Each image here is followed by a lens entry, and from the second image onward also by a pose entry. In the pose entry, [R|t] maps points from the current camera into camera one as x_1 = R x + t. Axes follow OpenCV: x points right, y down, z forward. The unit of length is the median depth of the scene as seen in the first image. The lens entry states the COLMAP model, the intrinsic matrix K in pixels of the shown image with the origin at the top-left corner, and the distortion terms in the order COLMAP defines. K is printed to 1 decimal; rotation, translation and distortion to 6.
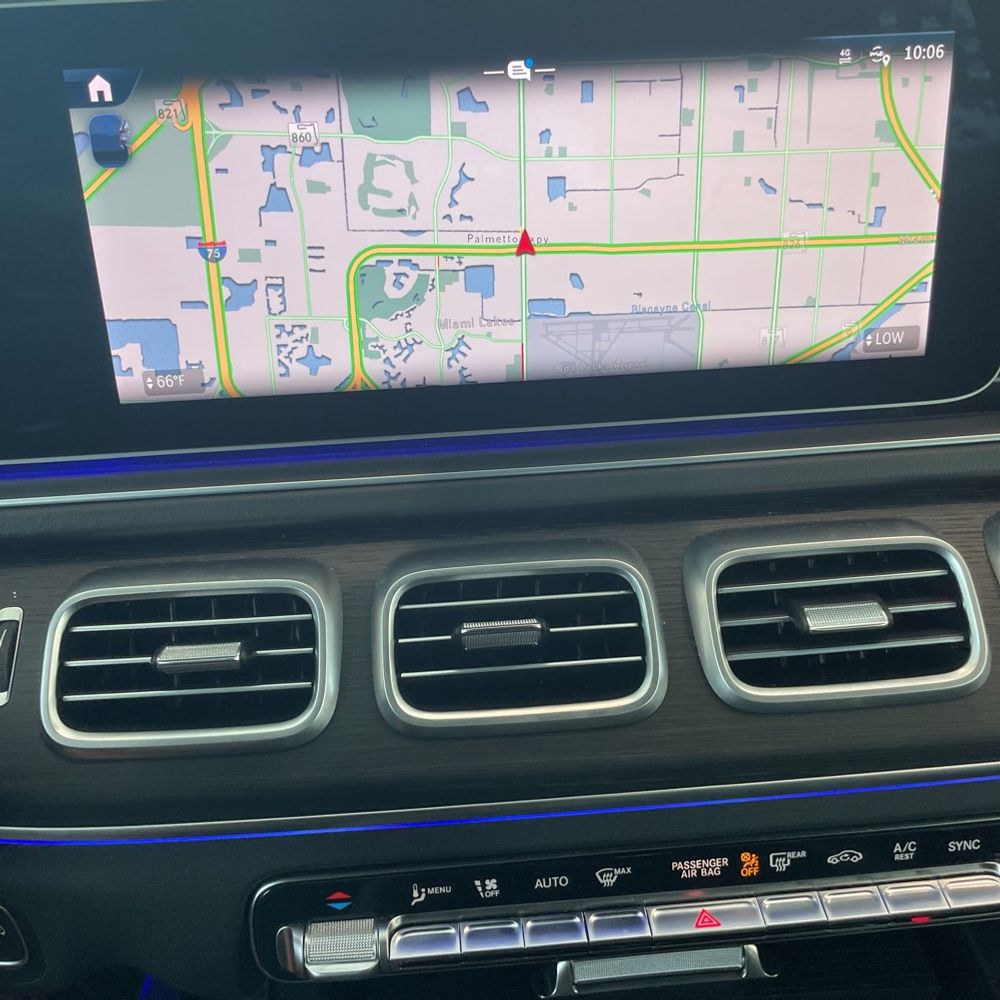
lens RADIAL K [[1011.5, 0, 504.5], [0, 1011.5, 504.6], [0, 0, 1]] dist [0.014707, 0.000000]
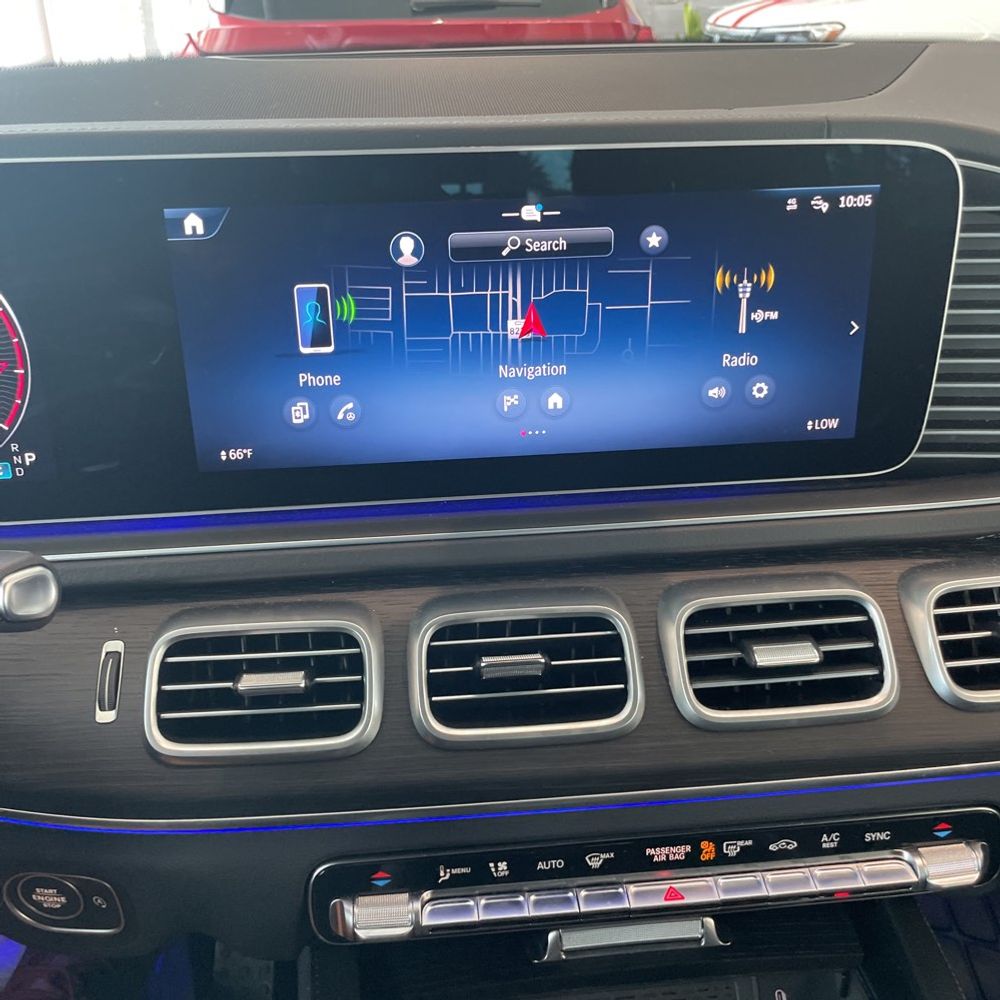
lens RADIAL K [[1011.5, 0, 499.9], [0, 1011.5, 503.6], [0, 0, 1]] dist [0.014707, 0.000000]
pose [[0.999596, 0.011229, 0.026106, -0.053072], [-0.011311, 0.999931, 0.003016, -0.075965], [-0.026071, -0.003310, 0.999655, -0.247072]]
